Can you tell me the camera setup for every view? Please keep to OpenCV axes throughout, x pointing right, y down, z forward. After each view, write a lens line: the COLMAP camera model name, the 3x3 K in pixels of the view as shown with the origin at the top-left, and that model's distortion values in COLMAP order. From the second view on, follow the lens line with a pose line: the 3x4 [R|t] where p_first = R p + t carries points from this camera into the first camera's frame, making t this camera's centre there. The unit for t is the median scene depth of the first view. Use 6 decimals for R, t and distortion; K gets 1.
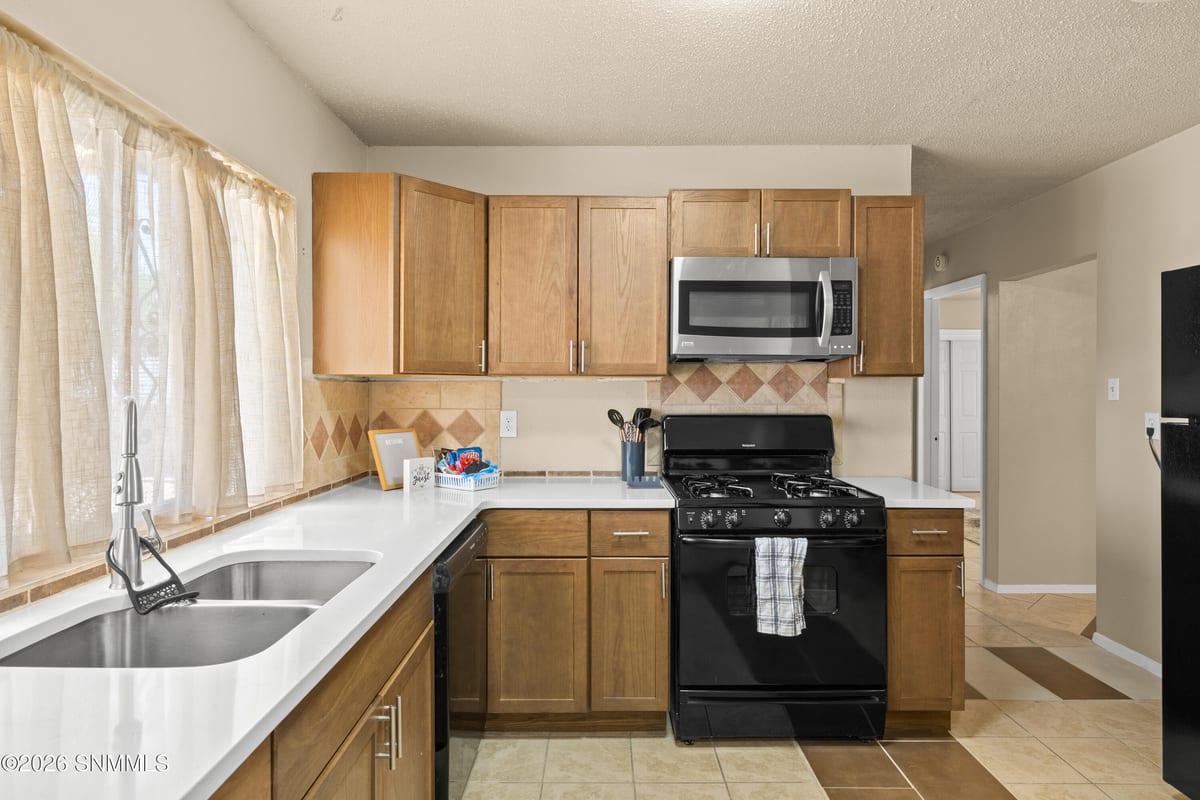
lens RADIAL K [[659.0, 0, 601.3], [0, 659.0, 392.3], [0, 0, 1]] dist [0.001164, -0.000108]
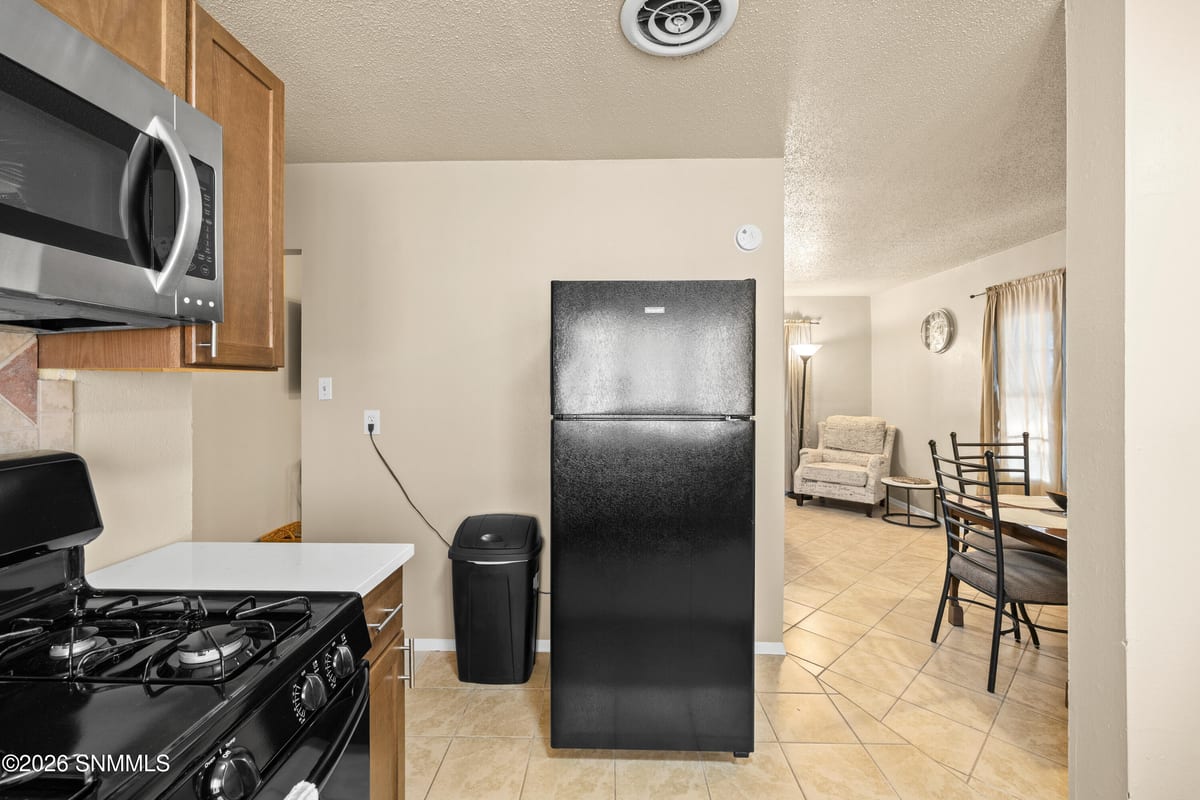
lens RADIAL K [[505.6, 0, 594.9], [0, 505.6, 385.9], [0, 0, 1]] dist [0.000692, 0.000210]
pose [[0.030738, -0.001706, 0.999526, 0.016218], [0.007235, 0.999973, 0.001484, -0.007826], [-0.999501, 0.007186, 0.030750, 0.637827]]
